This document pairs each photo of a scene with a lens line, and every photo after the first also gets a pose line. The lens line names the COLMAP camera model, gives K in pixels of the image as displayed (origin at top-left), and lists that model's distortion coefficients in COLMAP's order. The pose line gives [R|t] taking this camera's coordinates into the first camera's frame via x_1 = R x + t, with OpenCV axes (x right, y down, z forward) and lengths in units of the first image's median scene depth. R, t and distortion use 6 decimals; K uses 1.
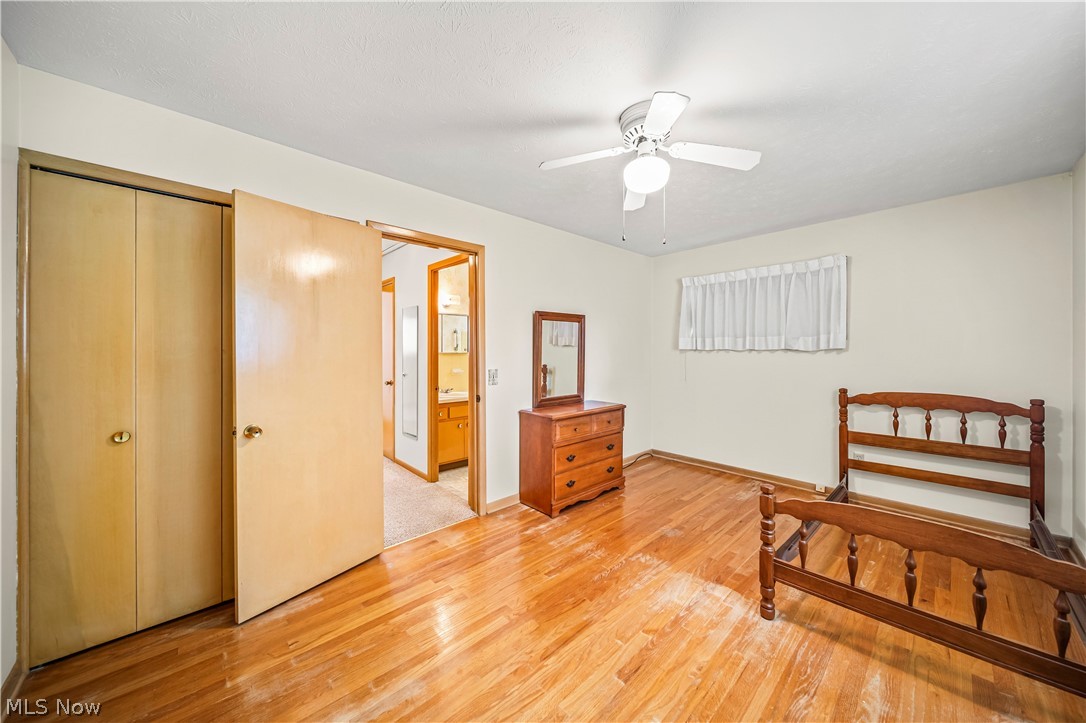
lens RADIAL K [[394.6, 0, 546.4], [0, 394.6, 351.9], [0, 0, 1]] dist [0.004920, -0.000668]
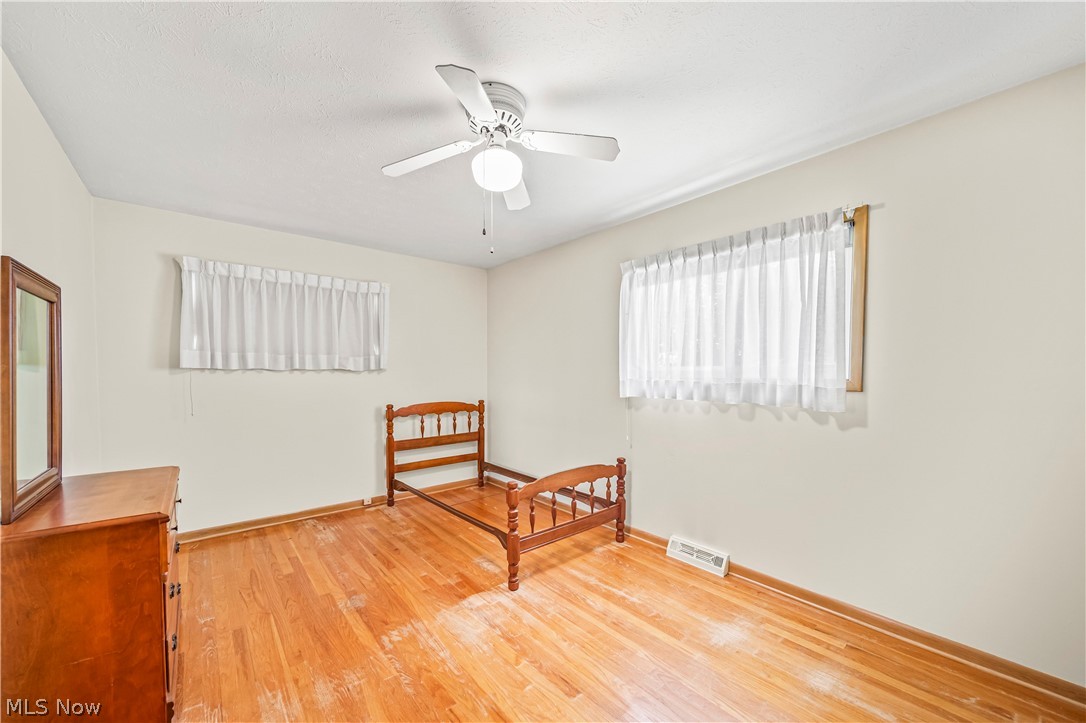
lens RADIAL K [[394.6, 0, 577.4], [0, 394.6, 386.1], [0, 0, 1]] dist [0.004920, -0.000668]
pose [[0.026955, -0.033914, 0.999061, -0.405509], [0.002627, 0.999423, 0.033855, 0.003860], [-0.999633, 0.001712, 0.027029, 0.497588]]
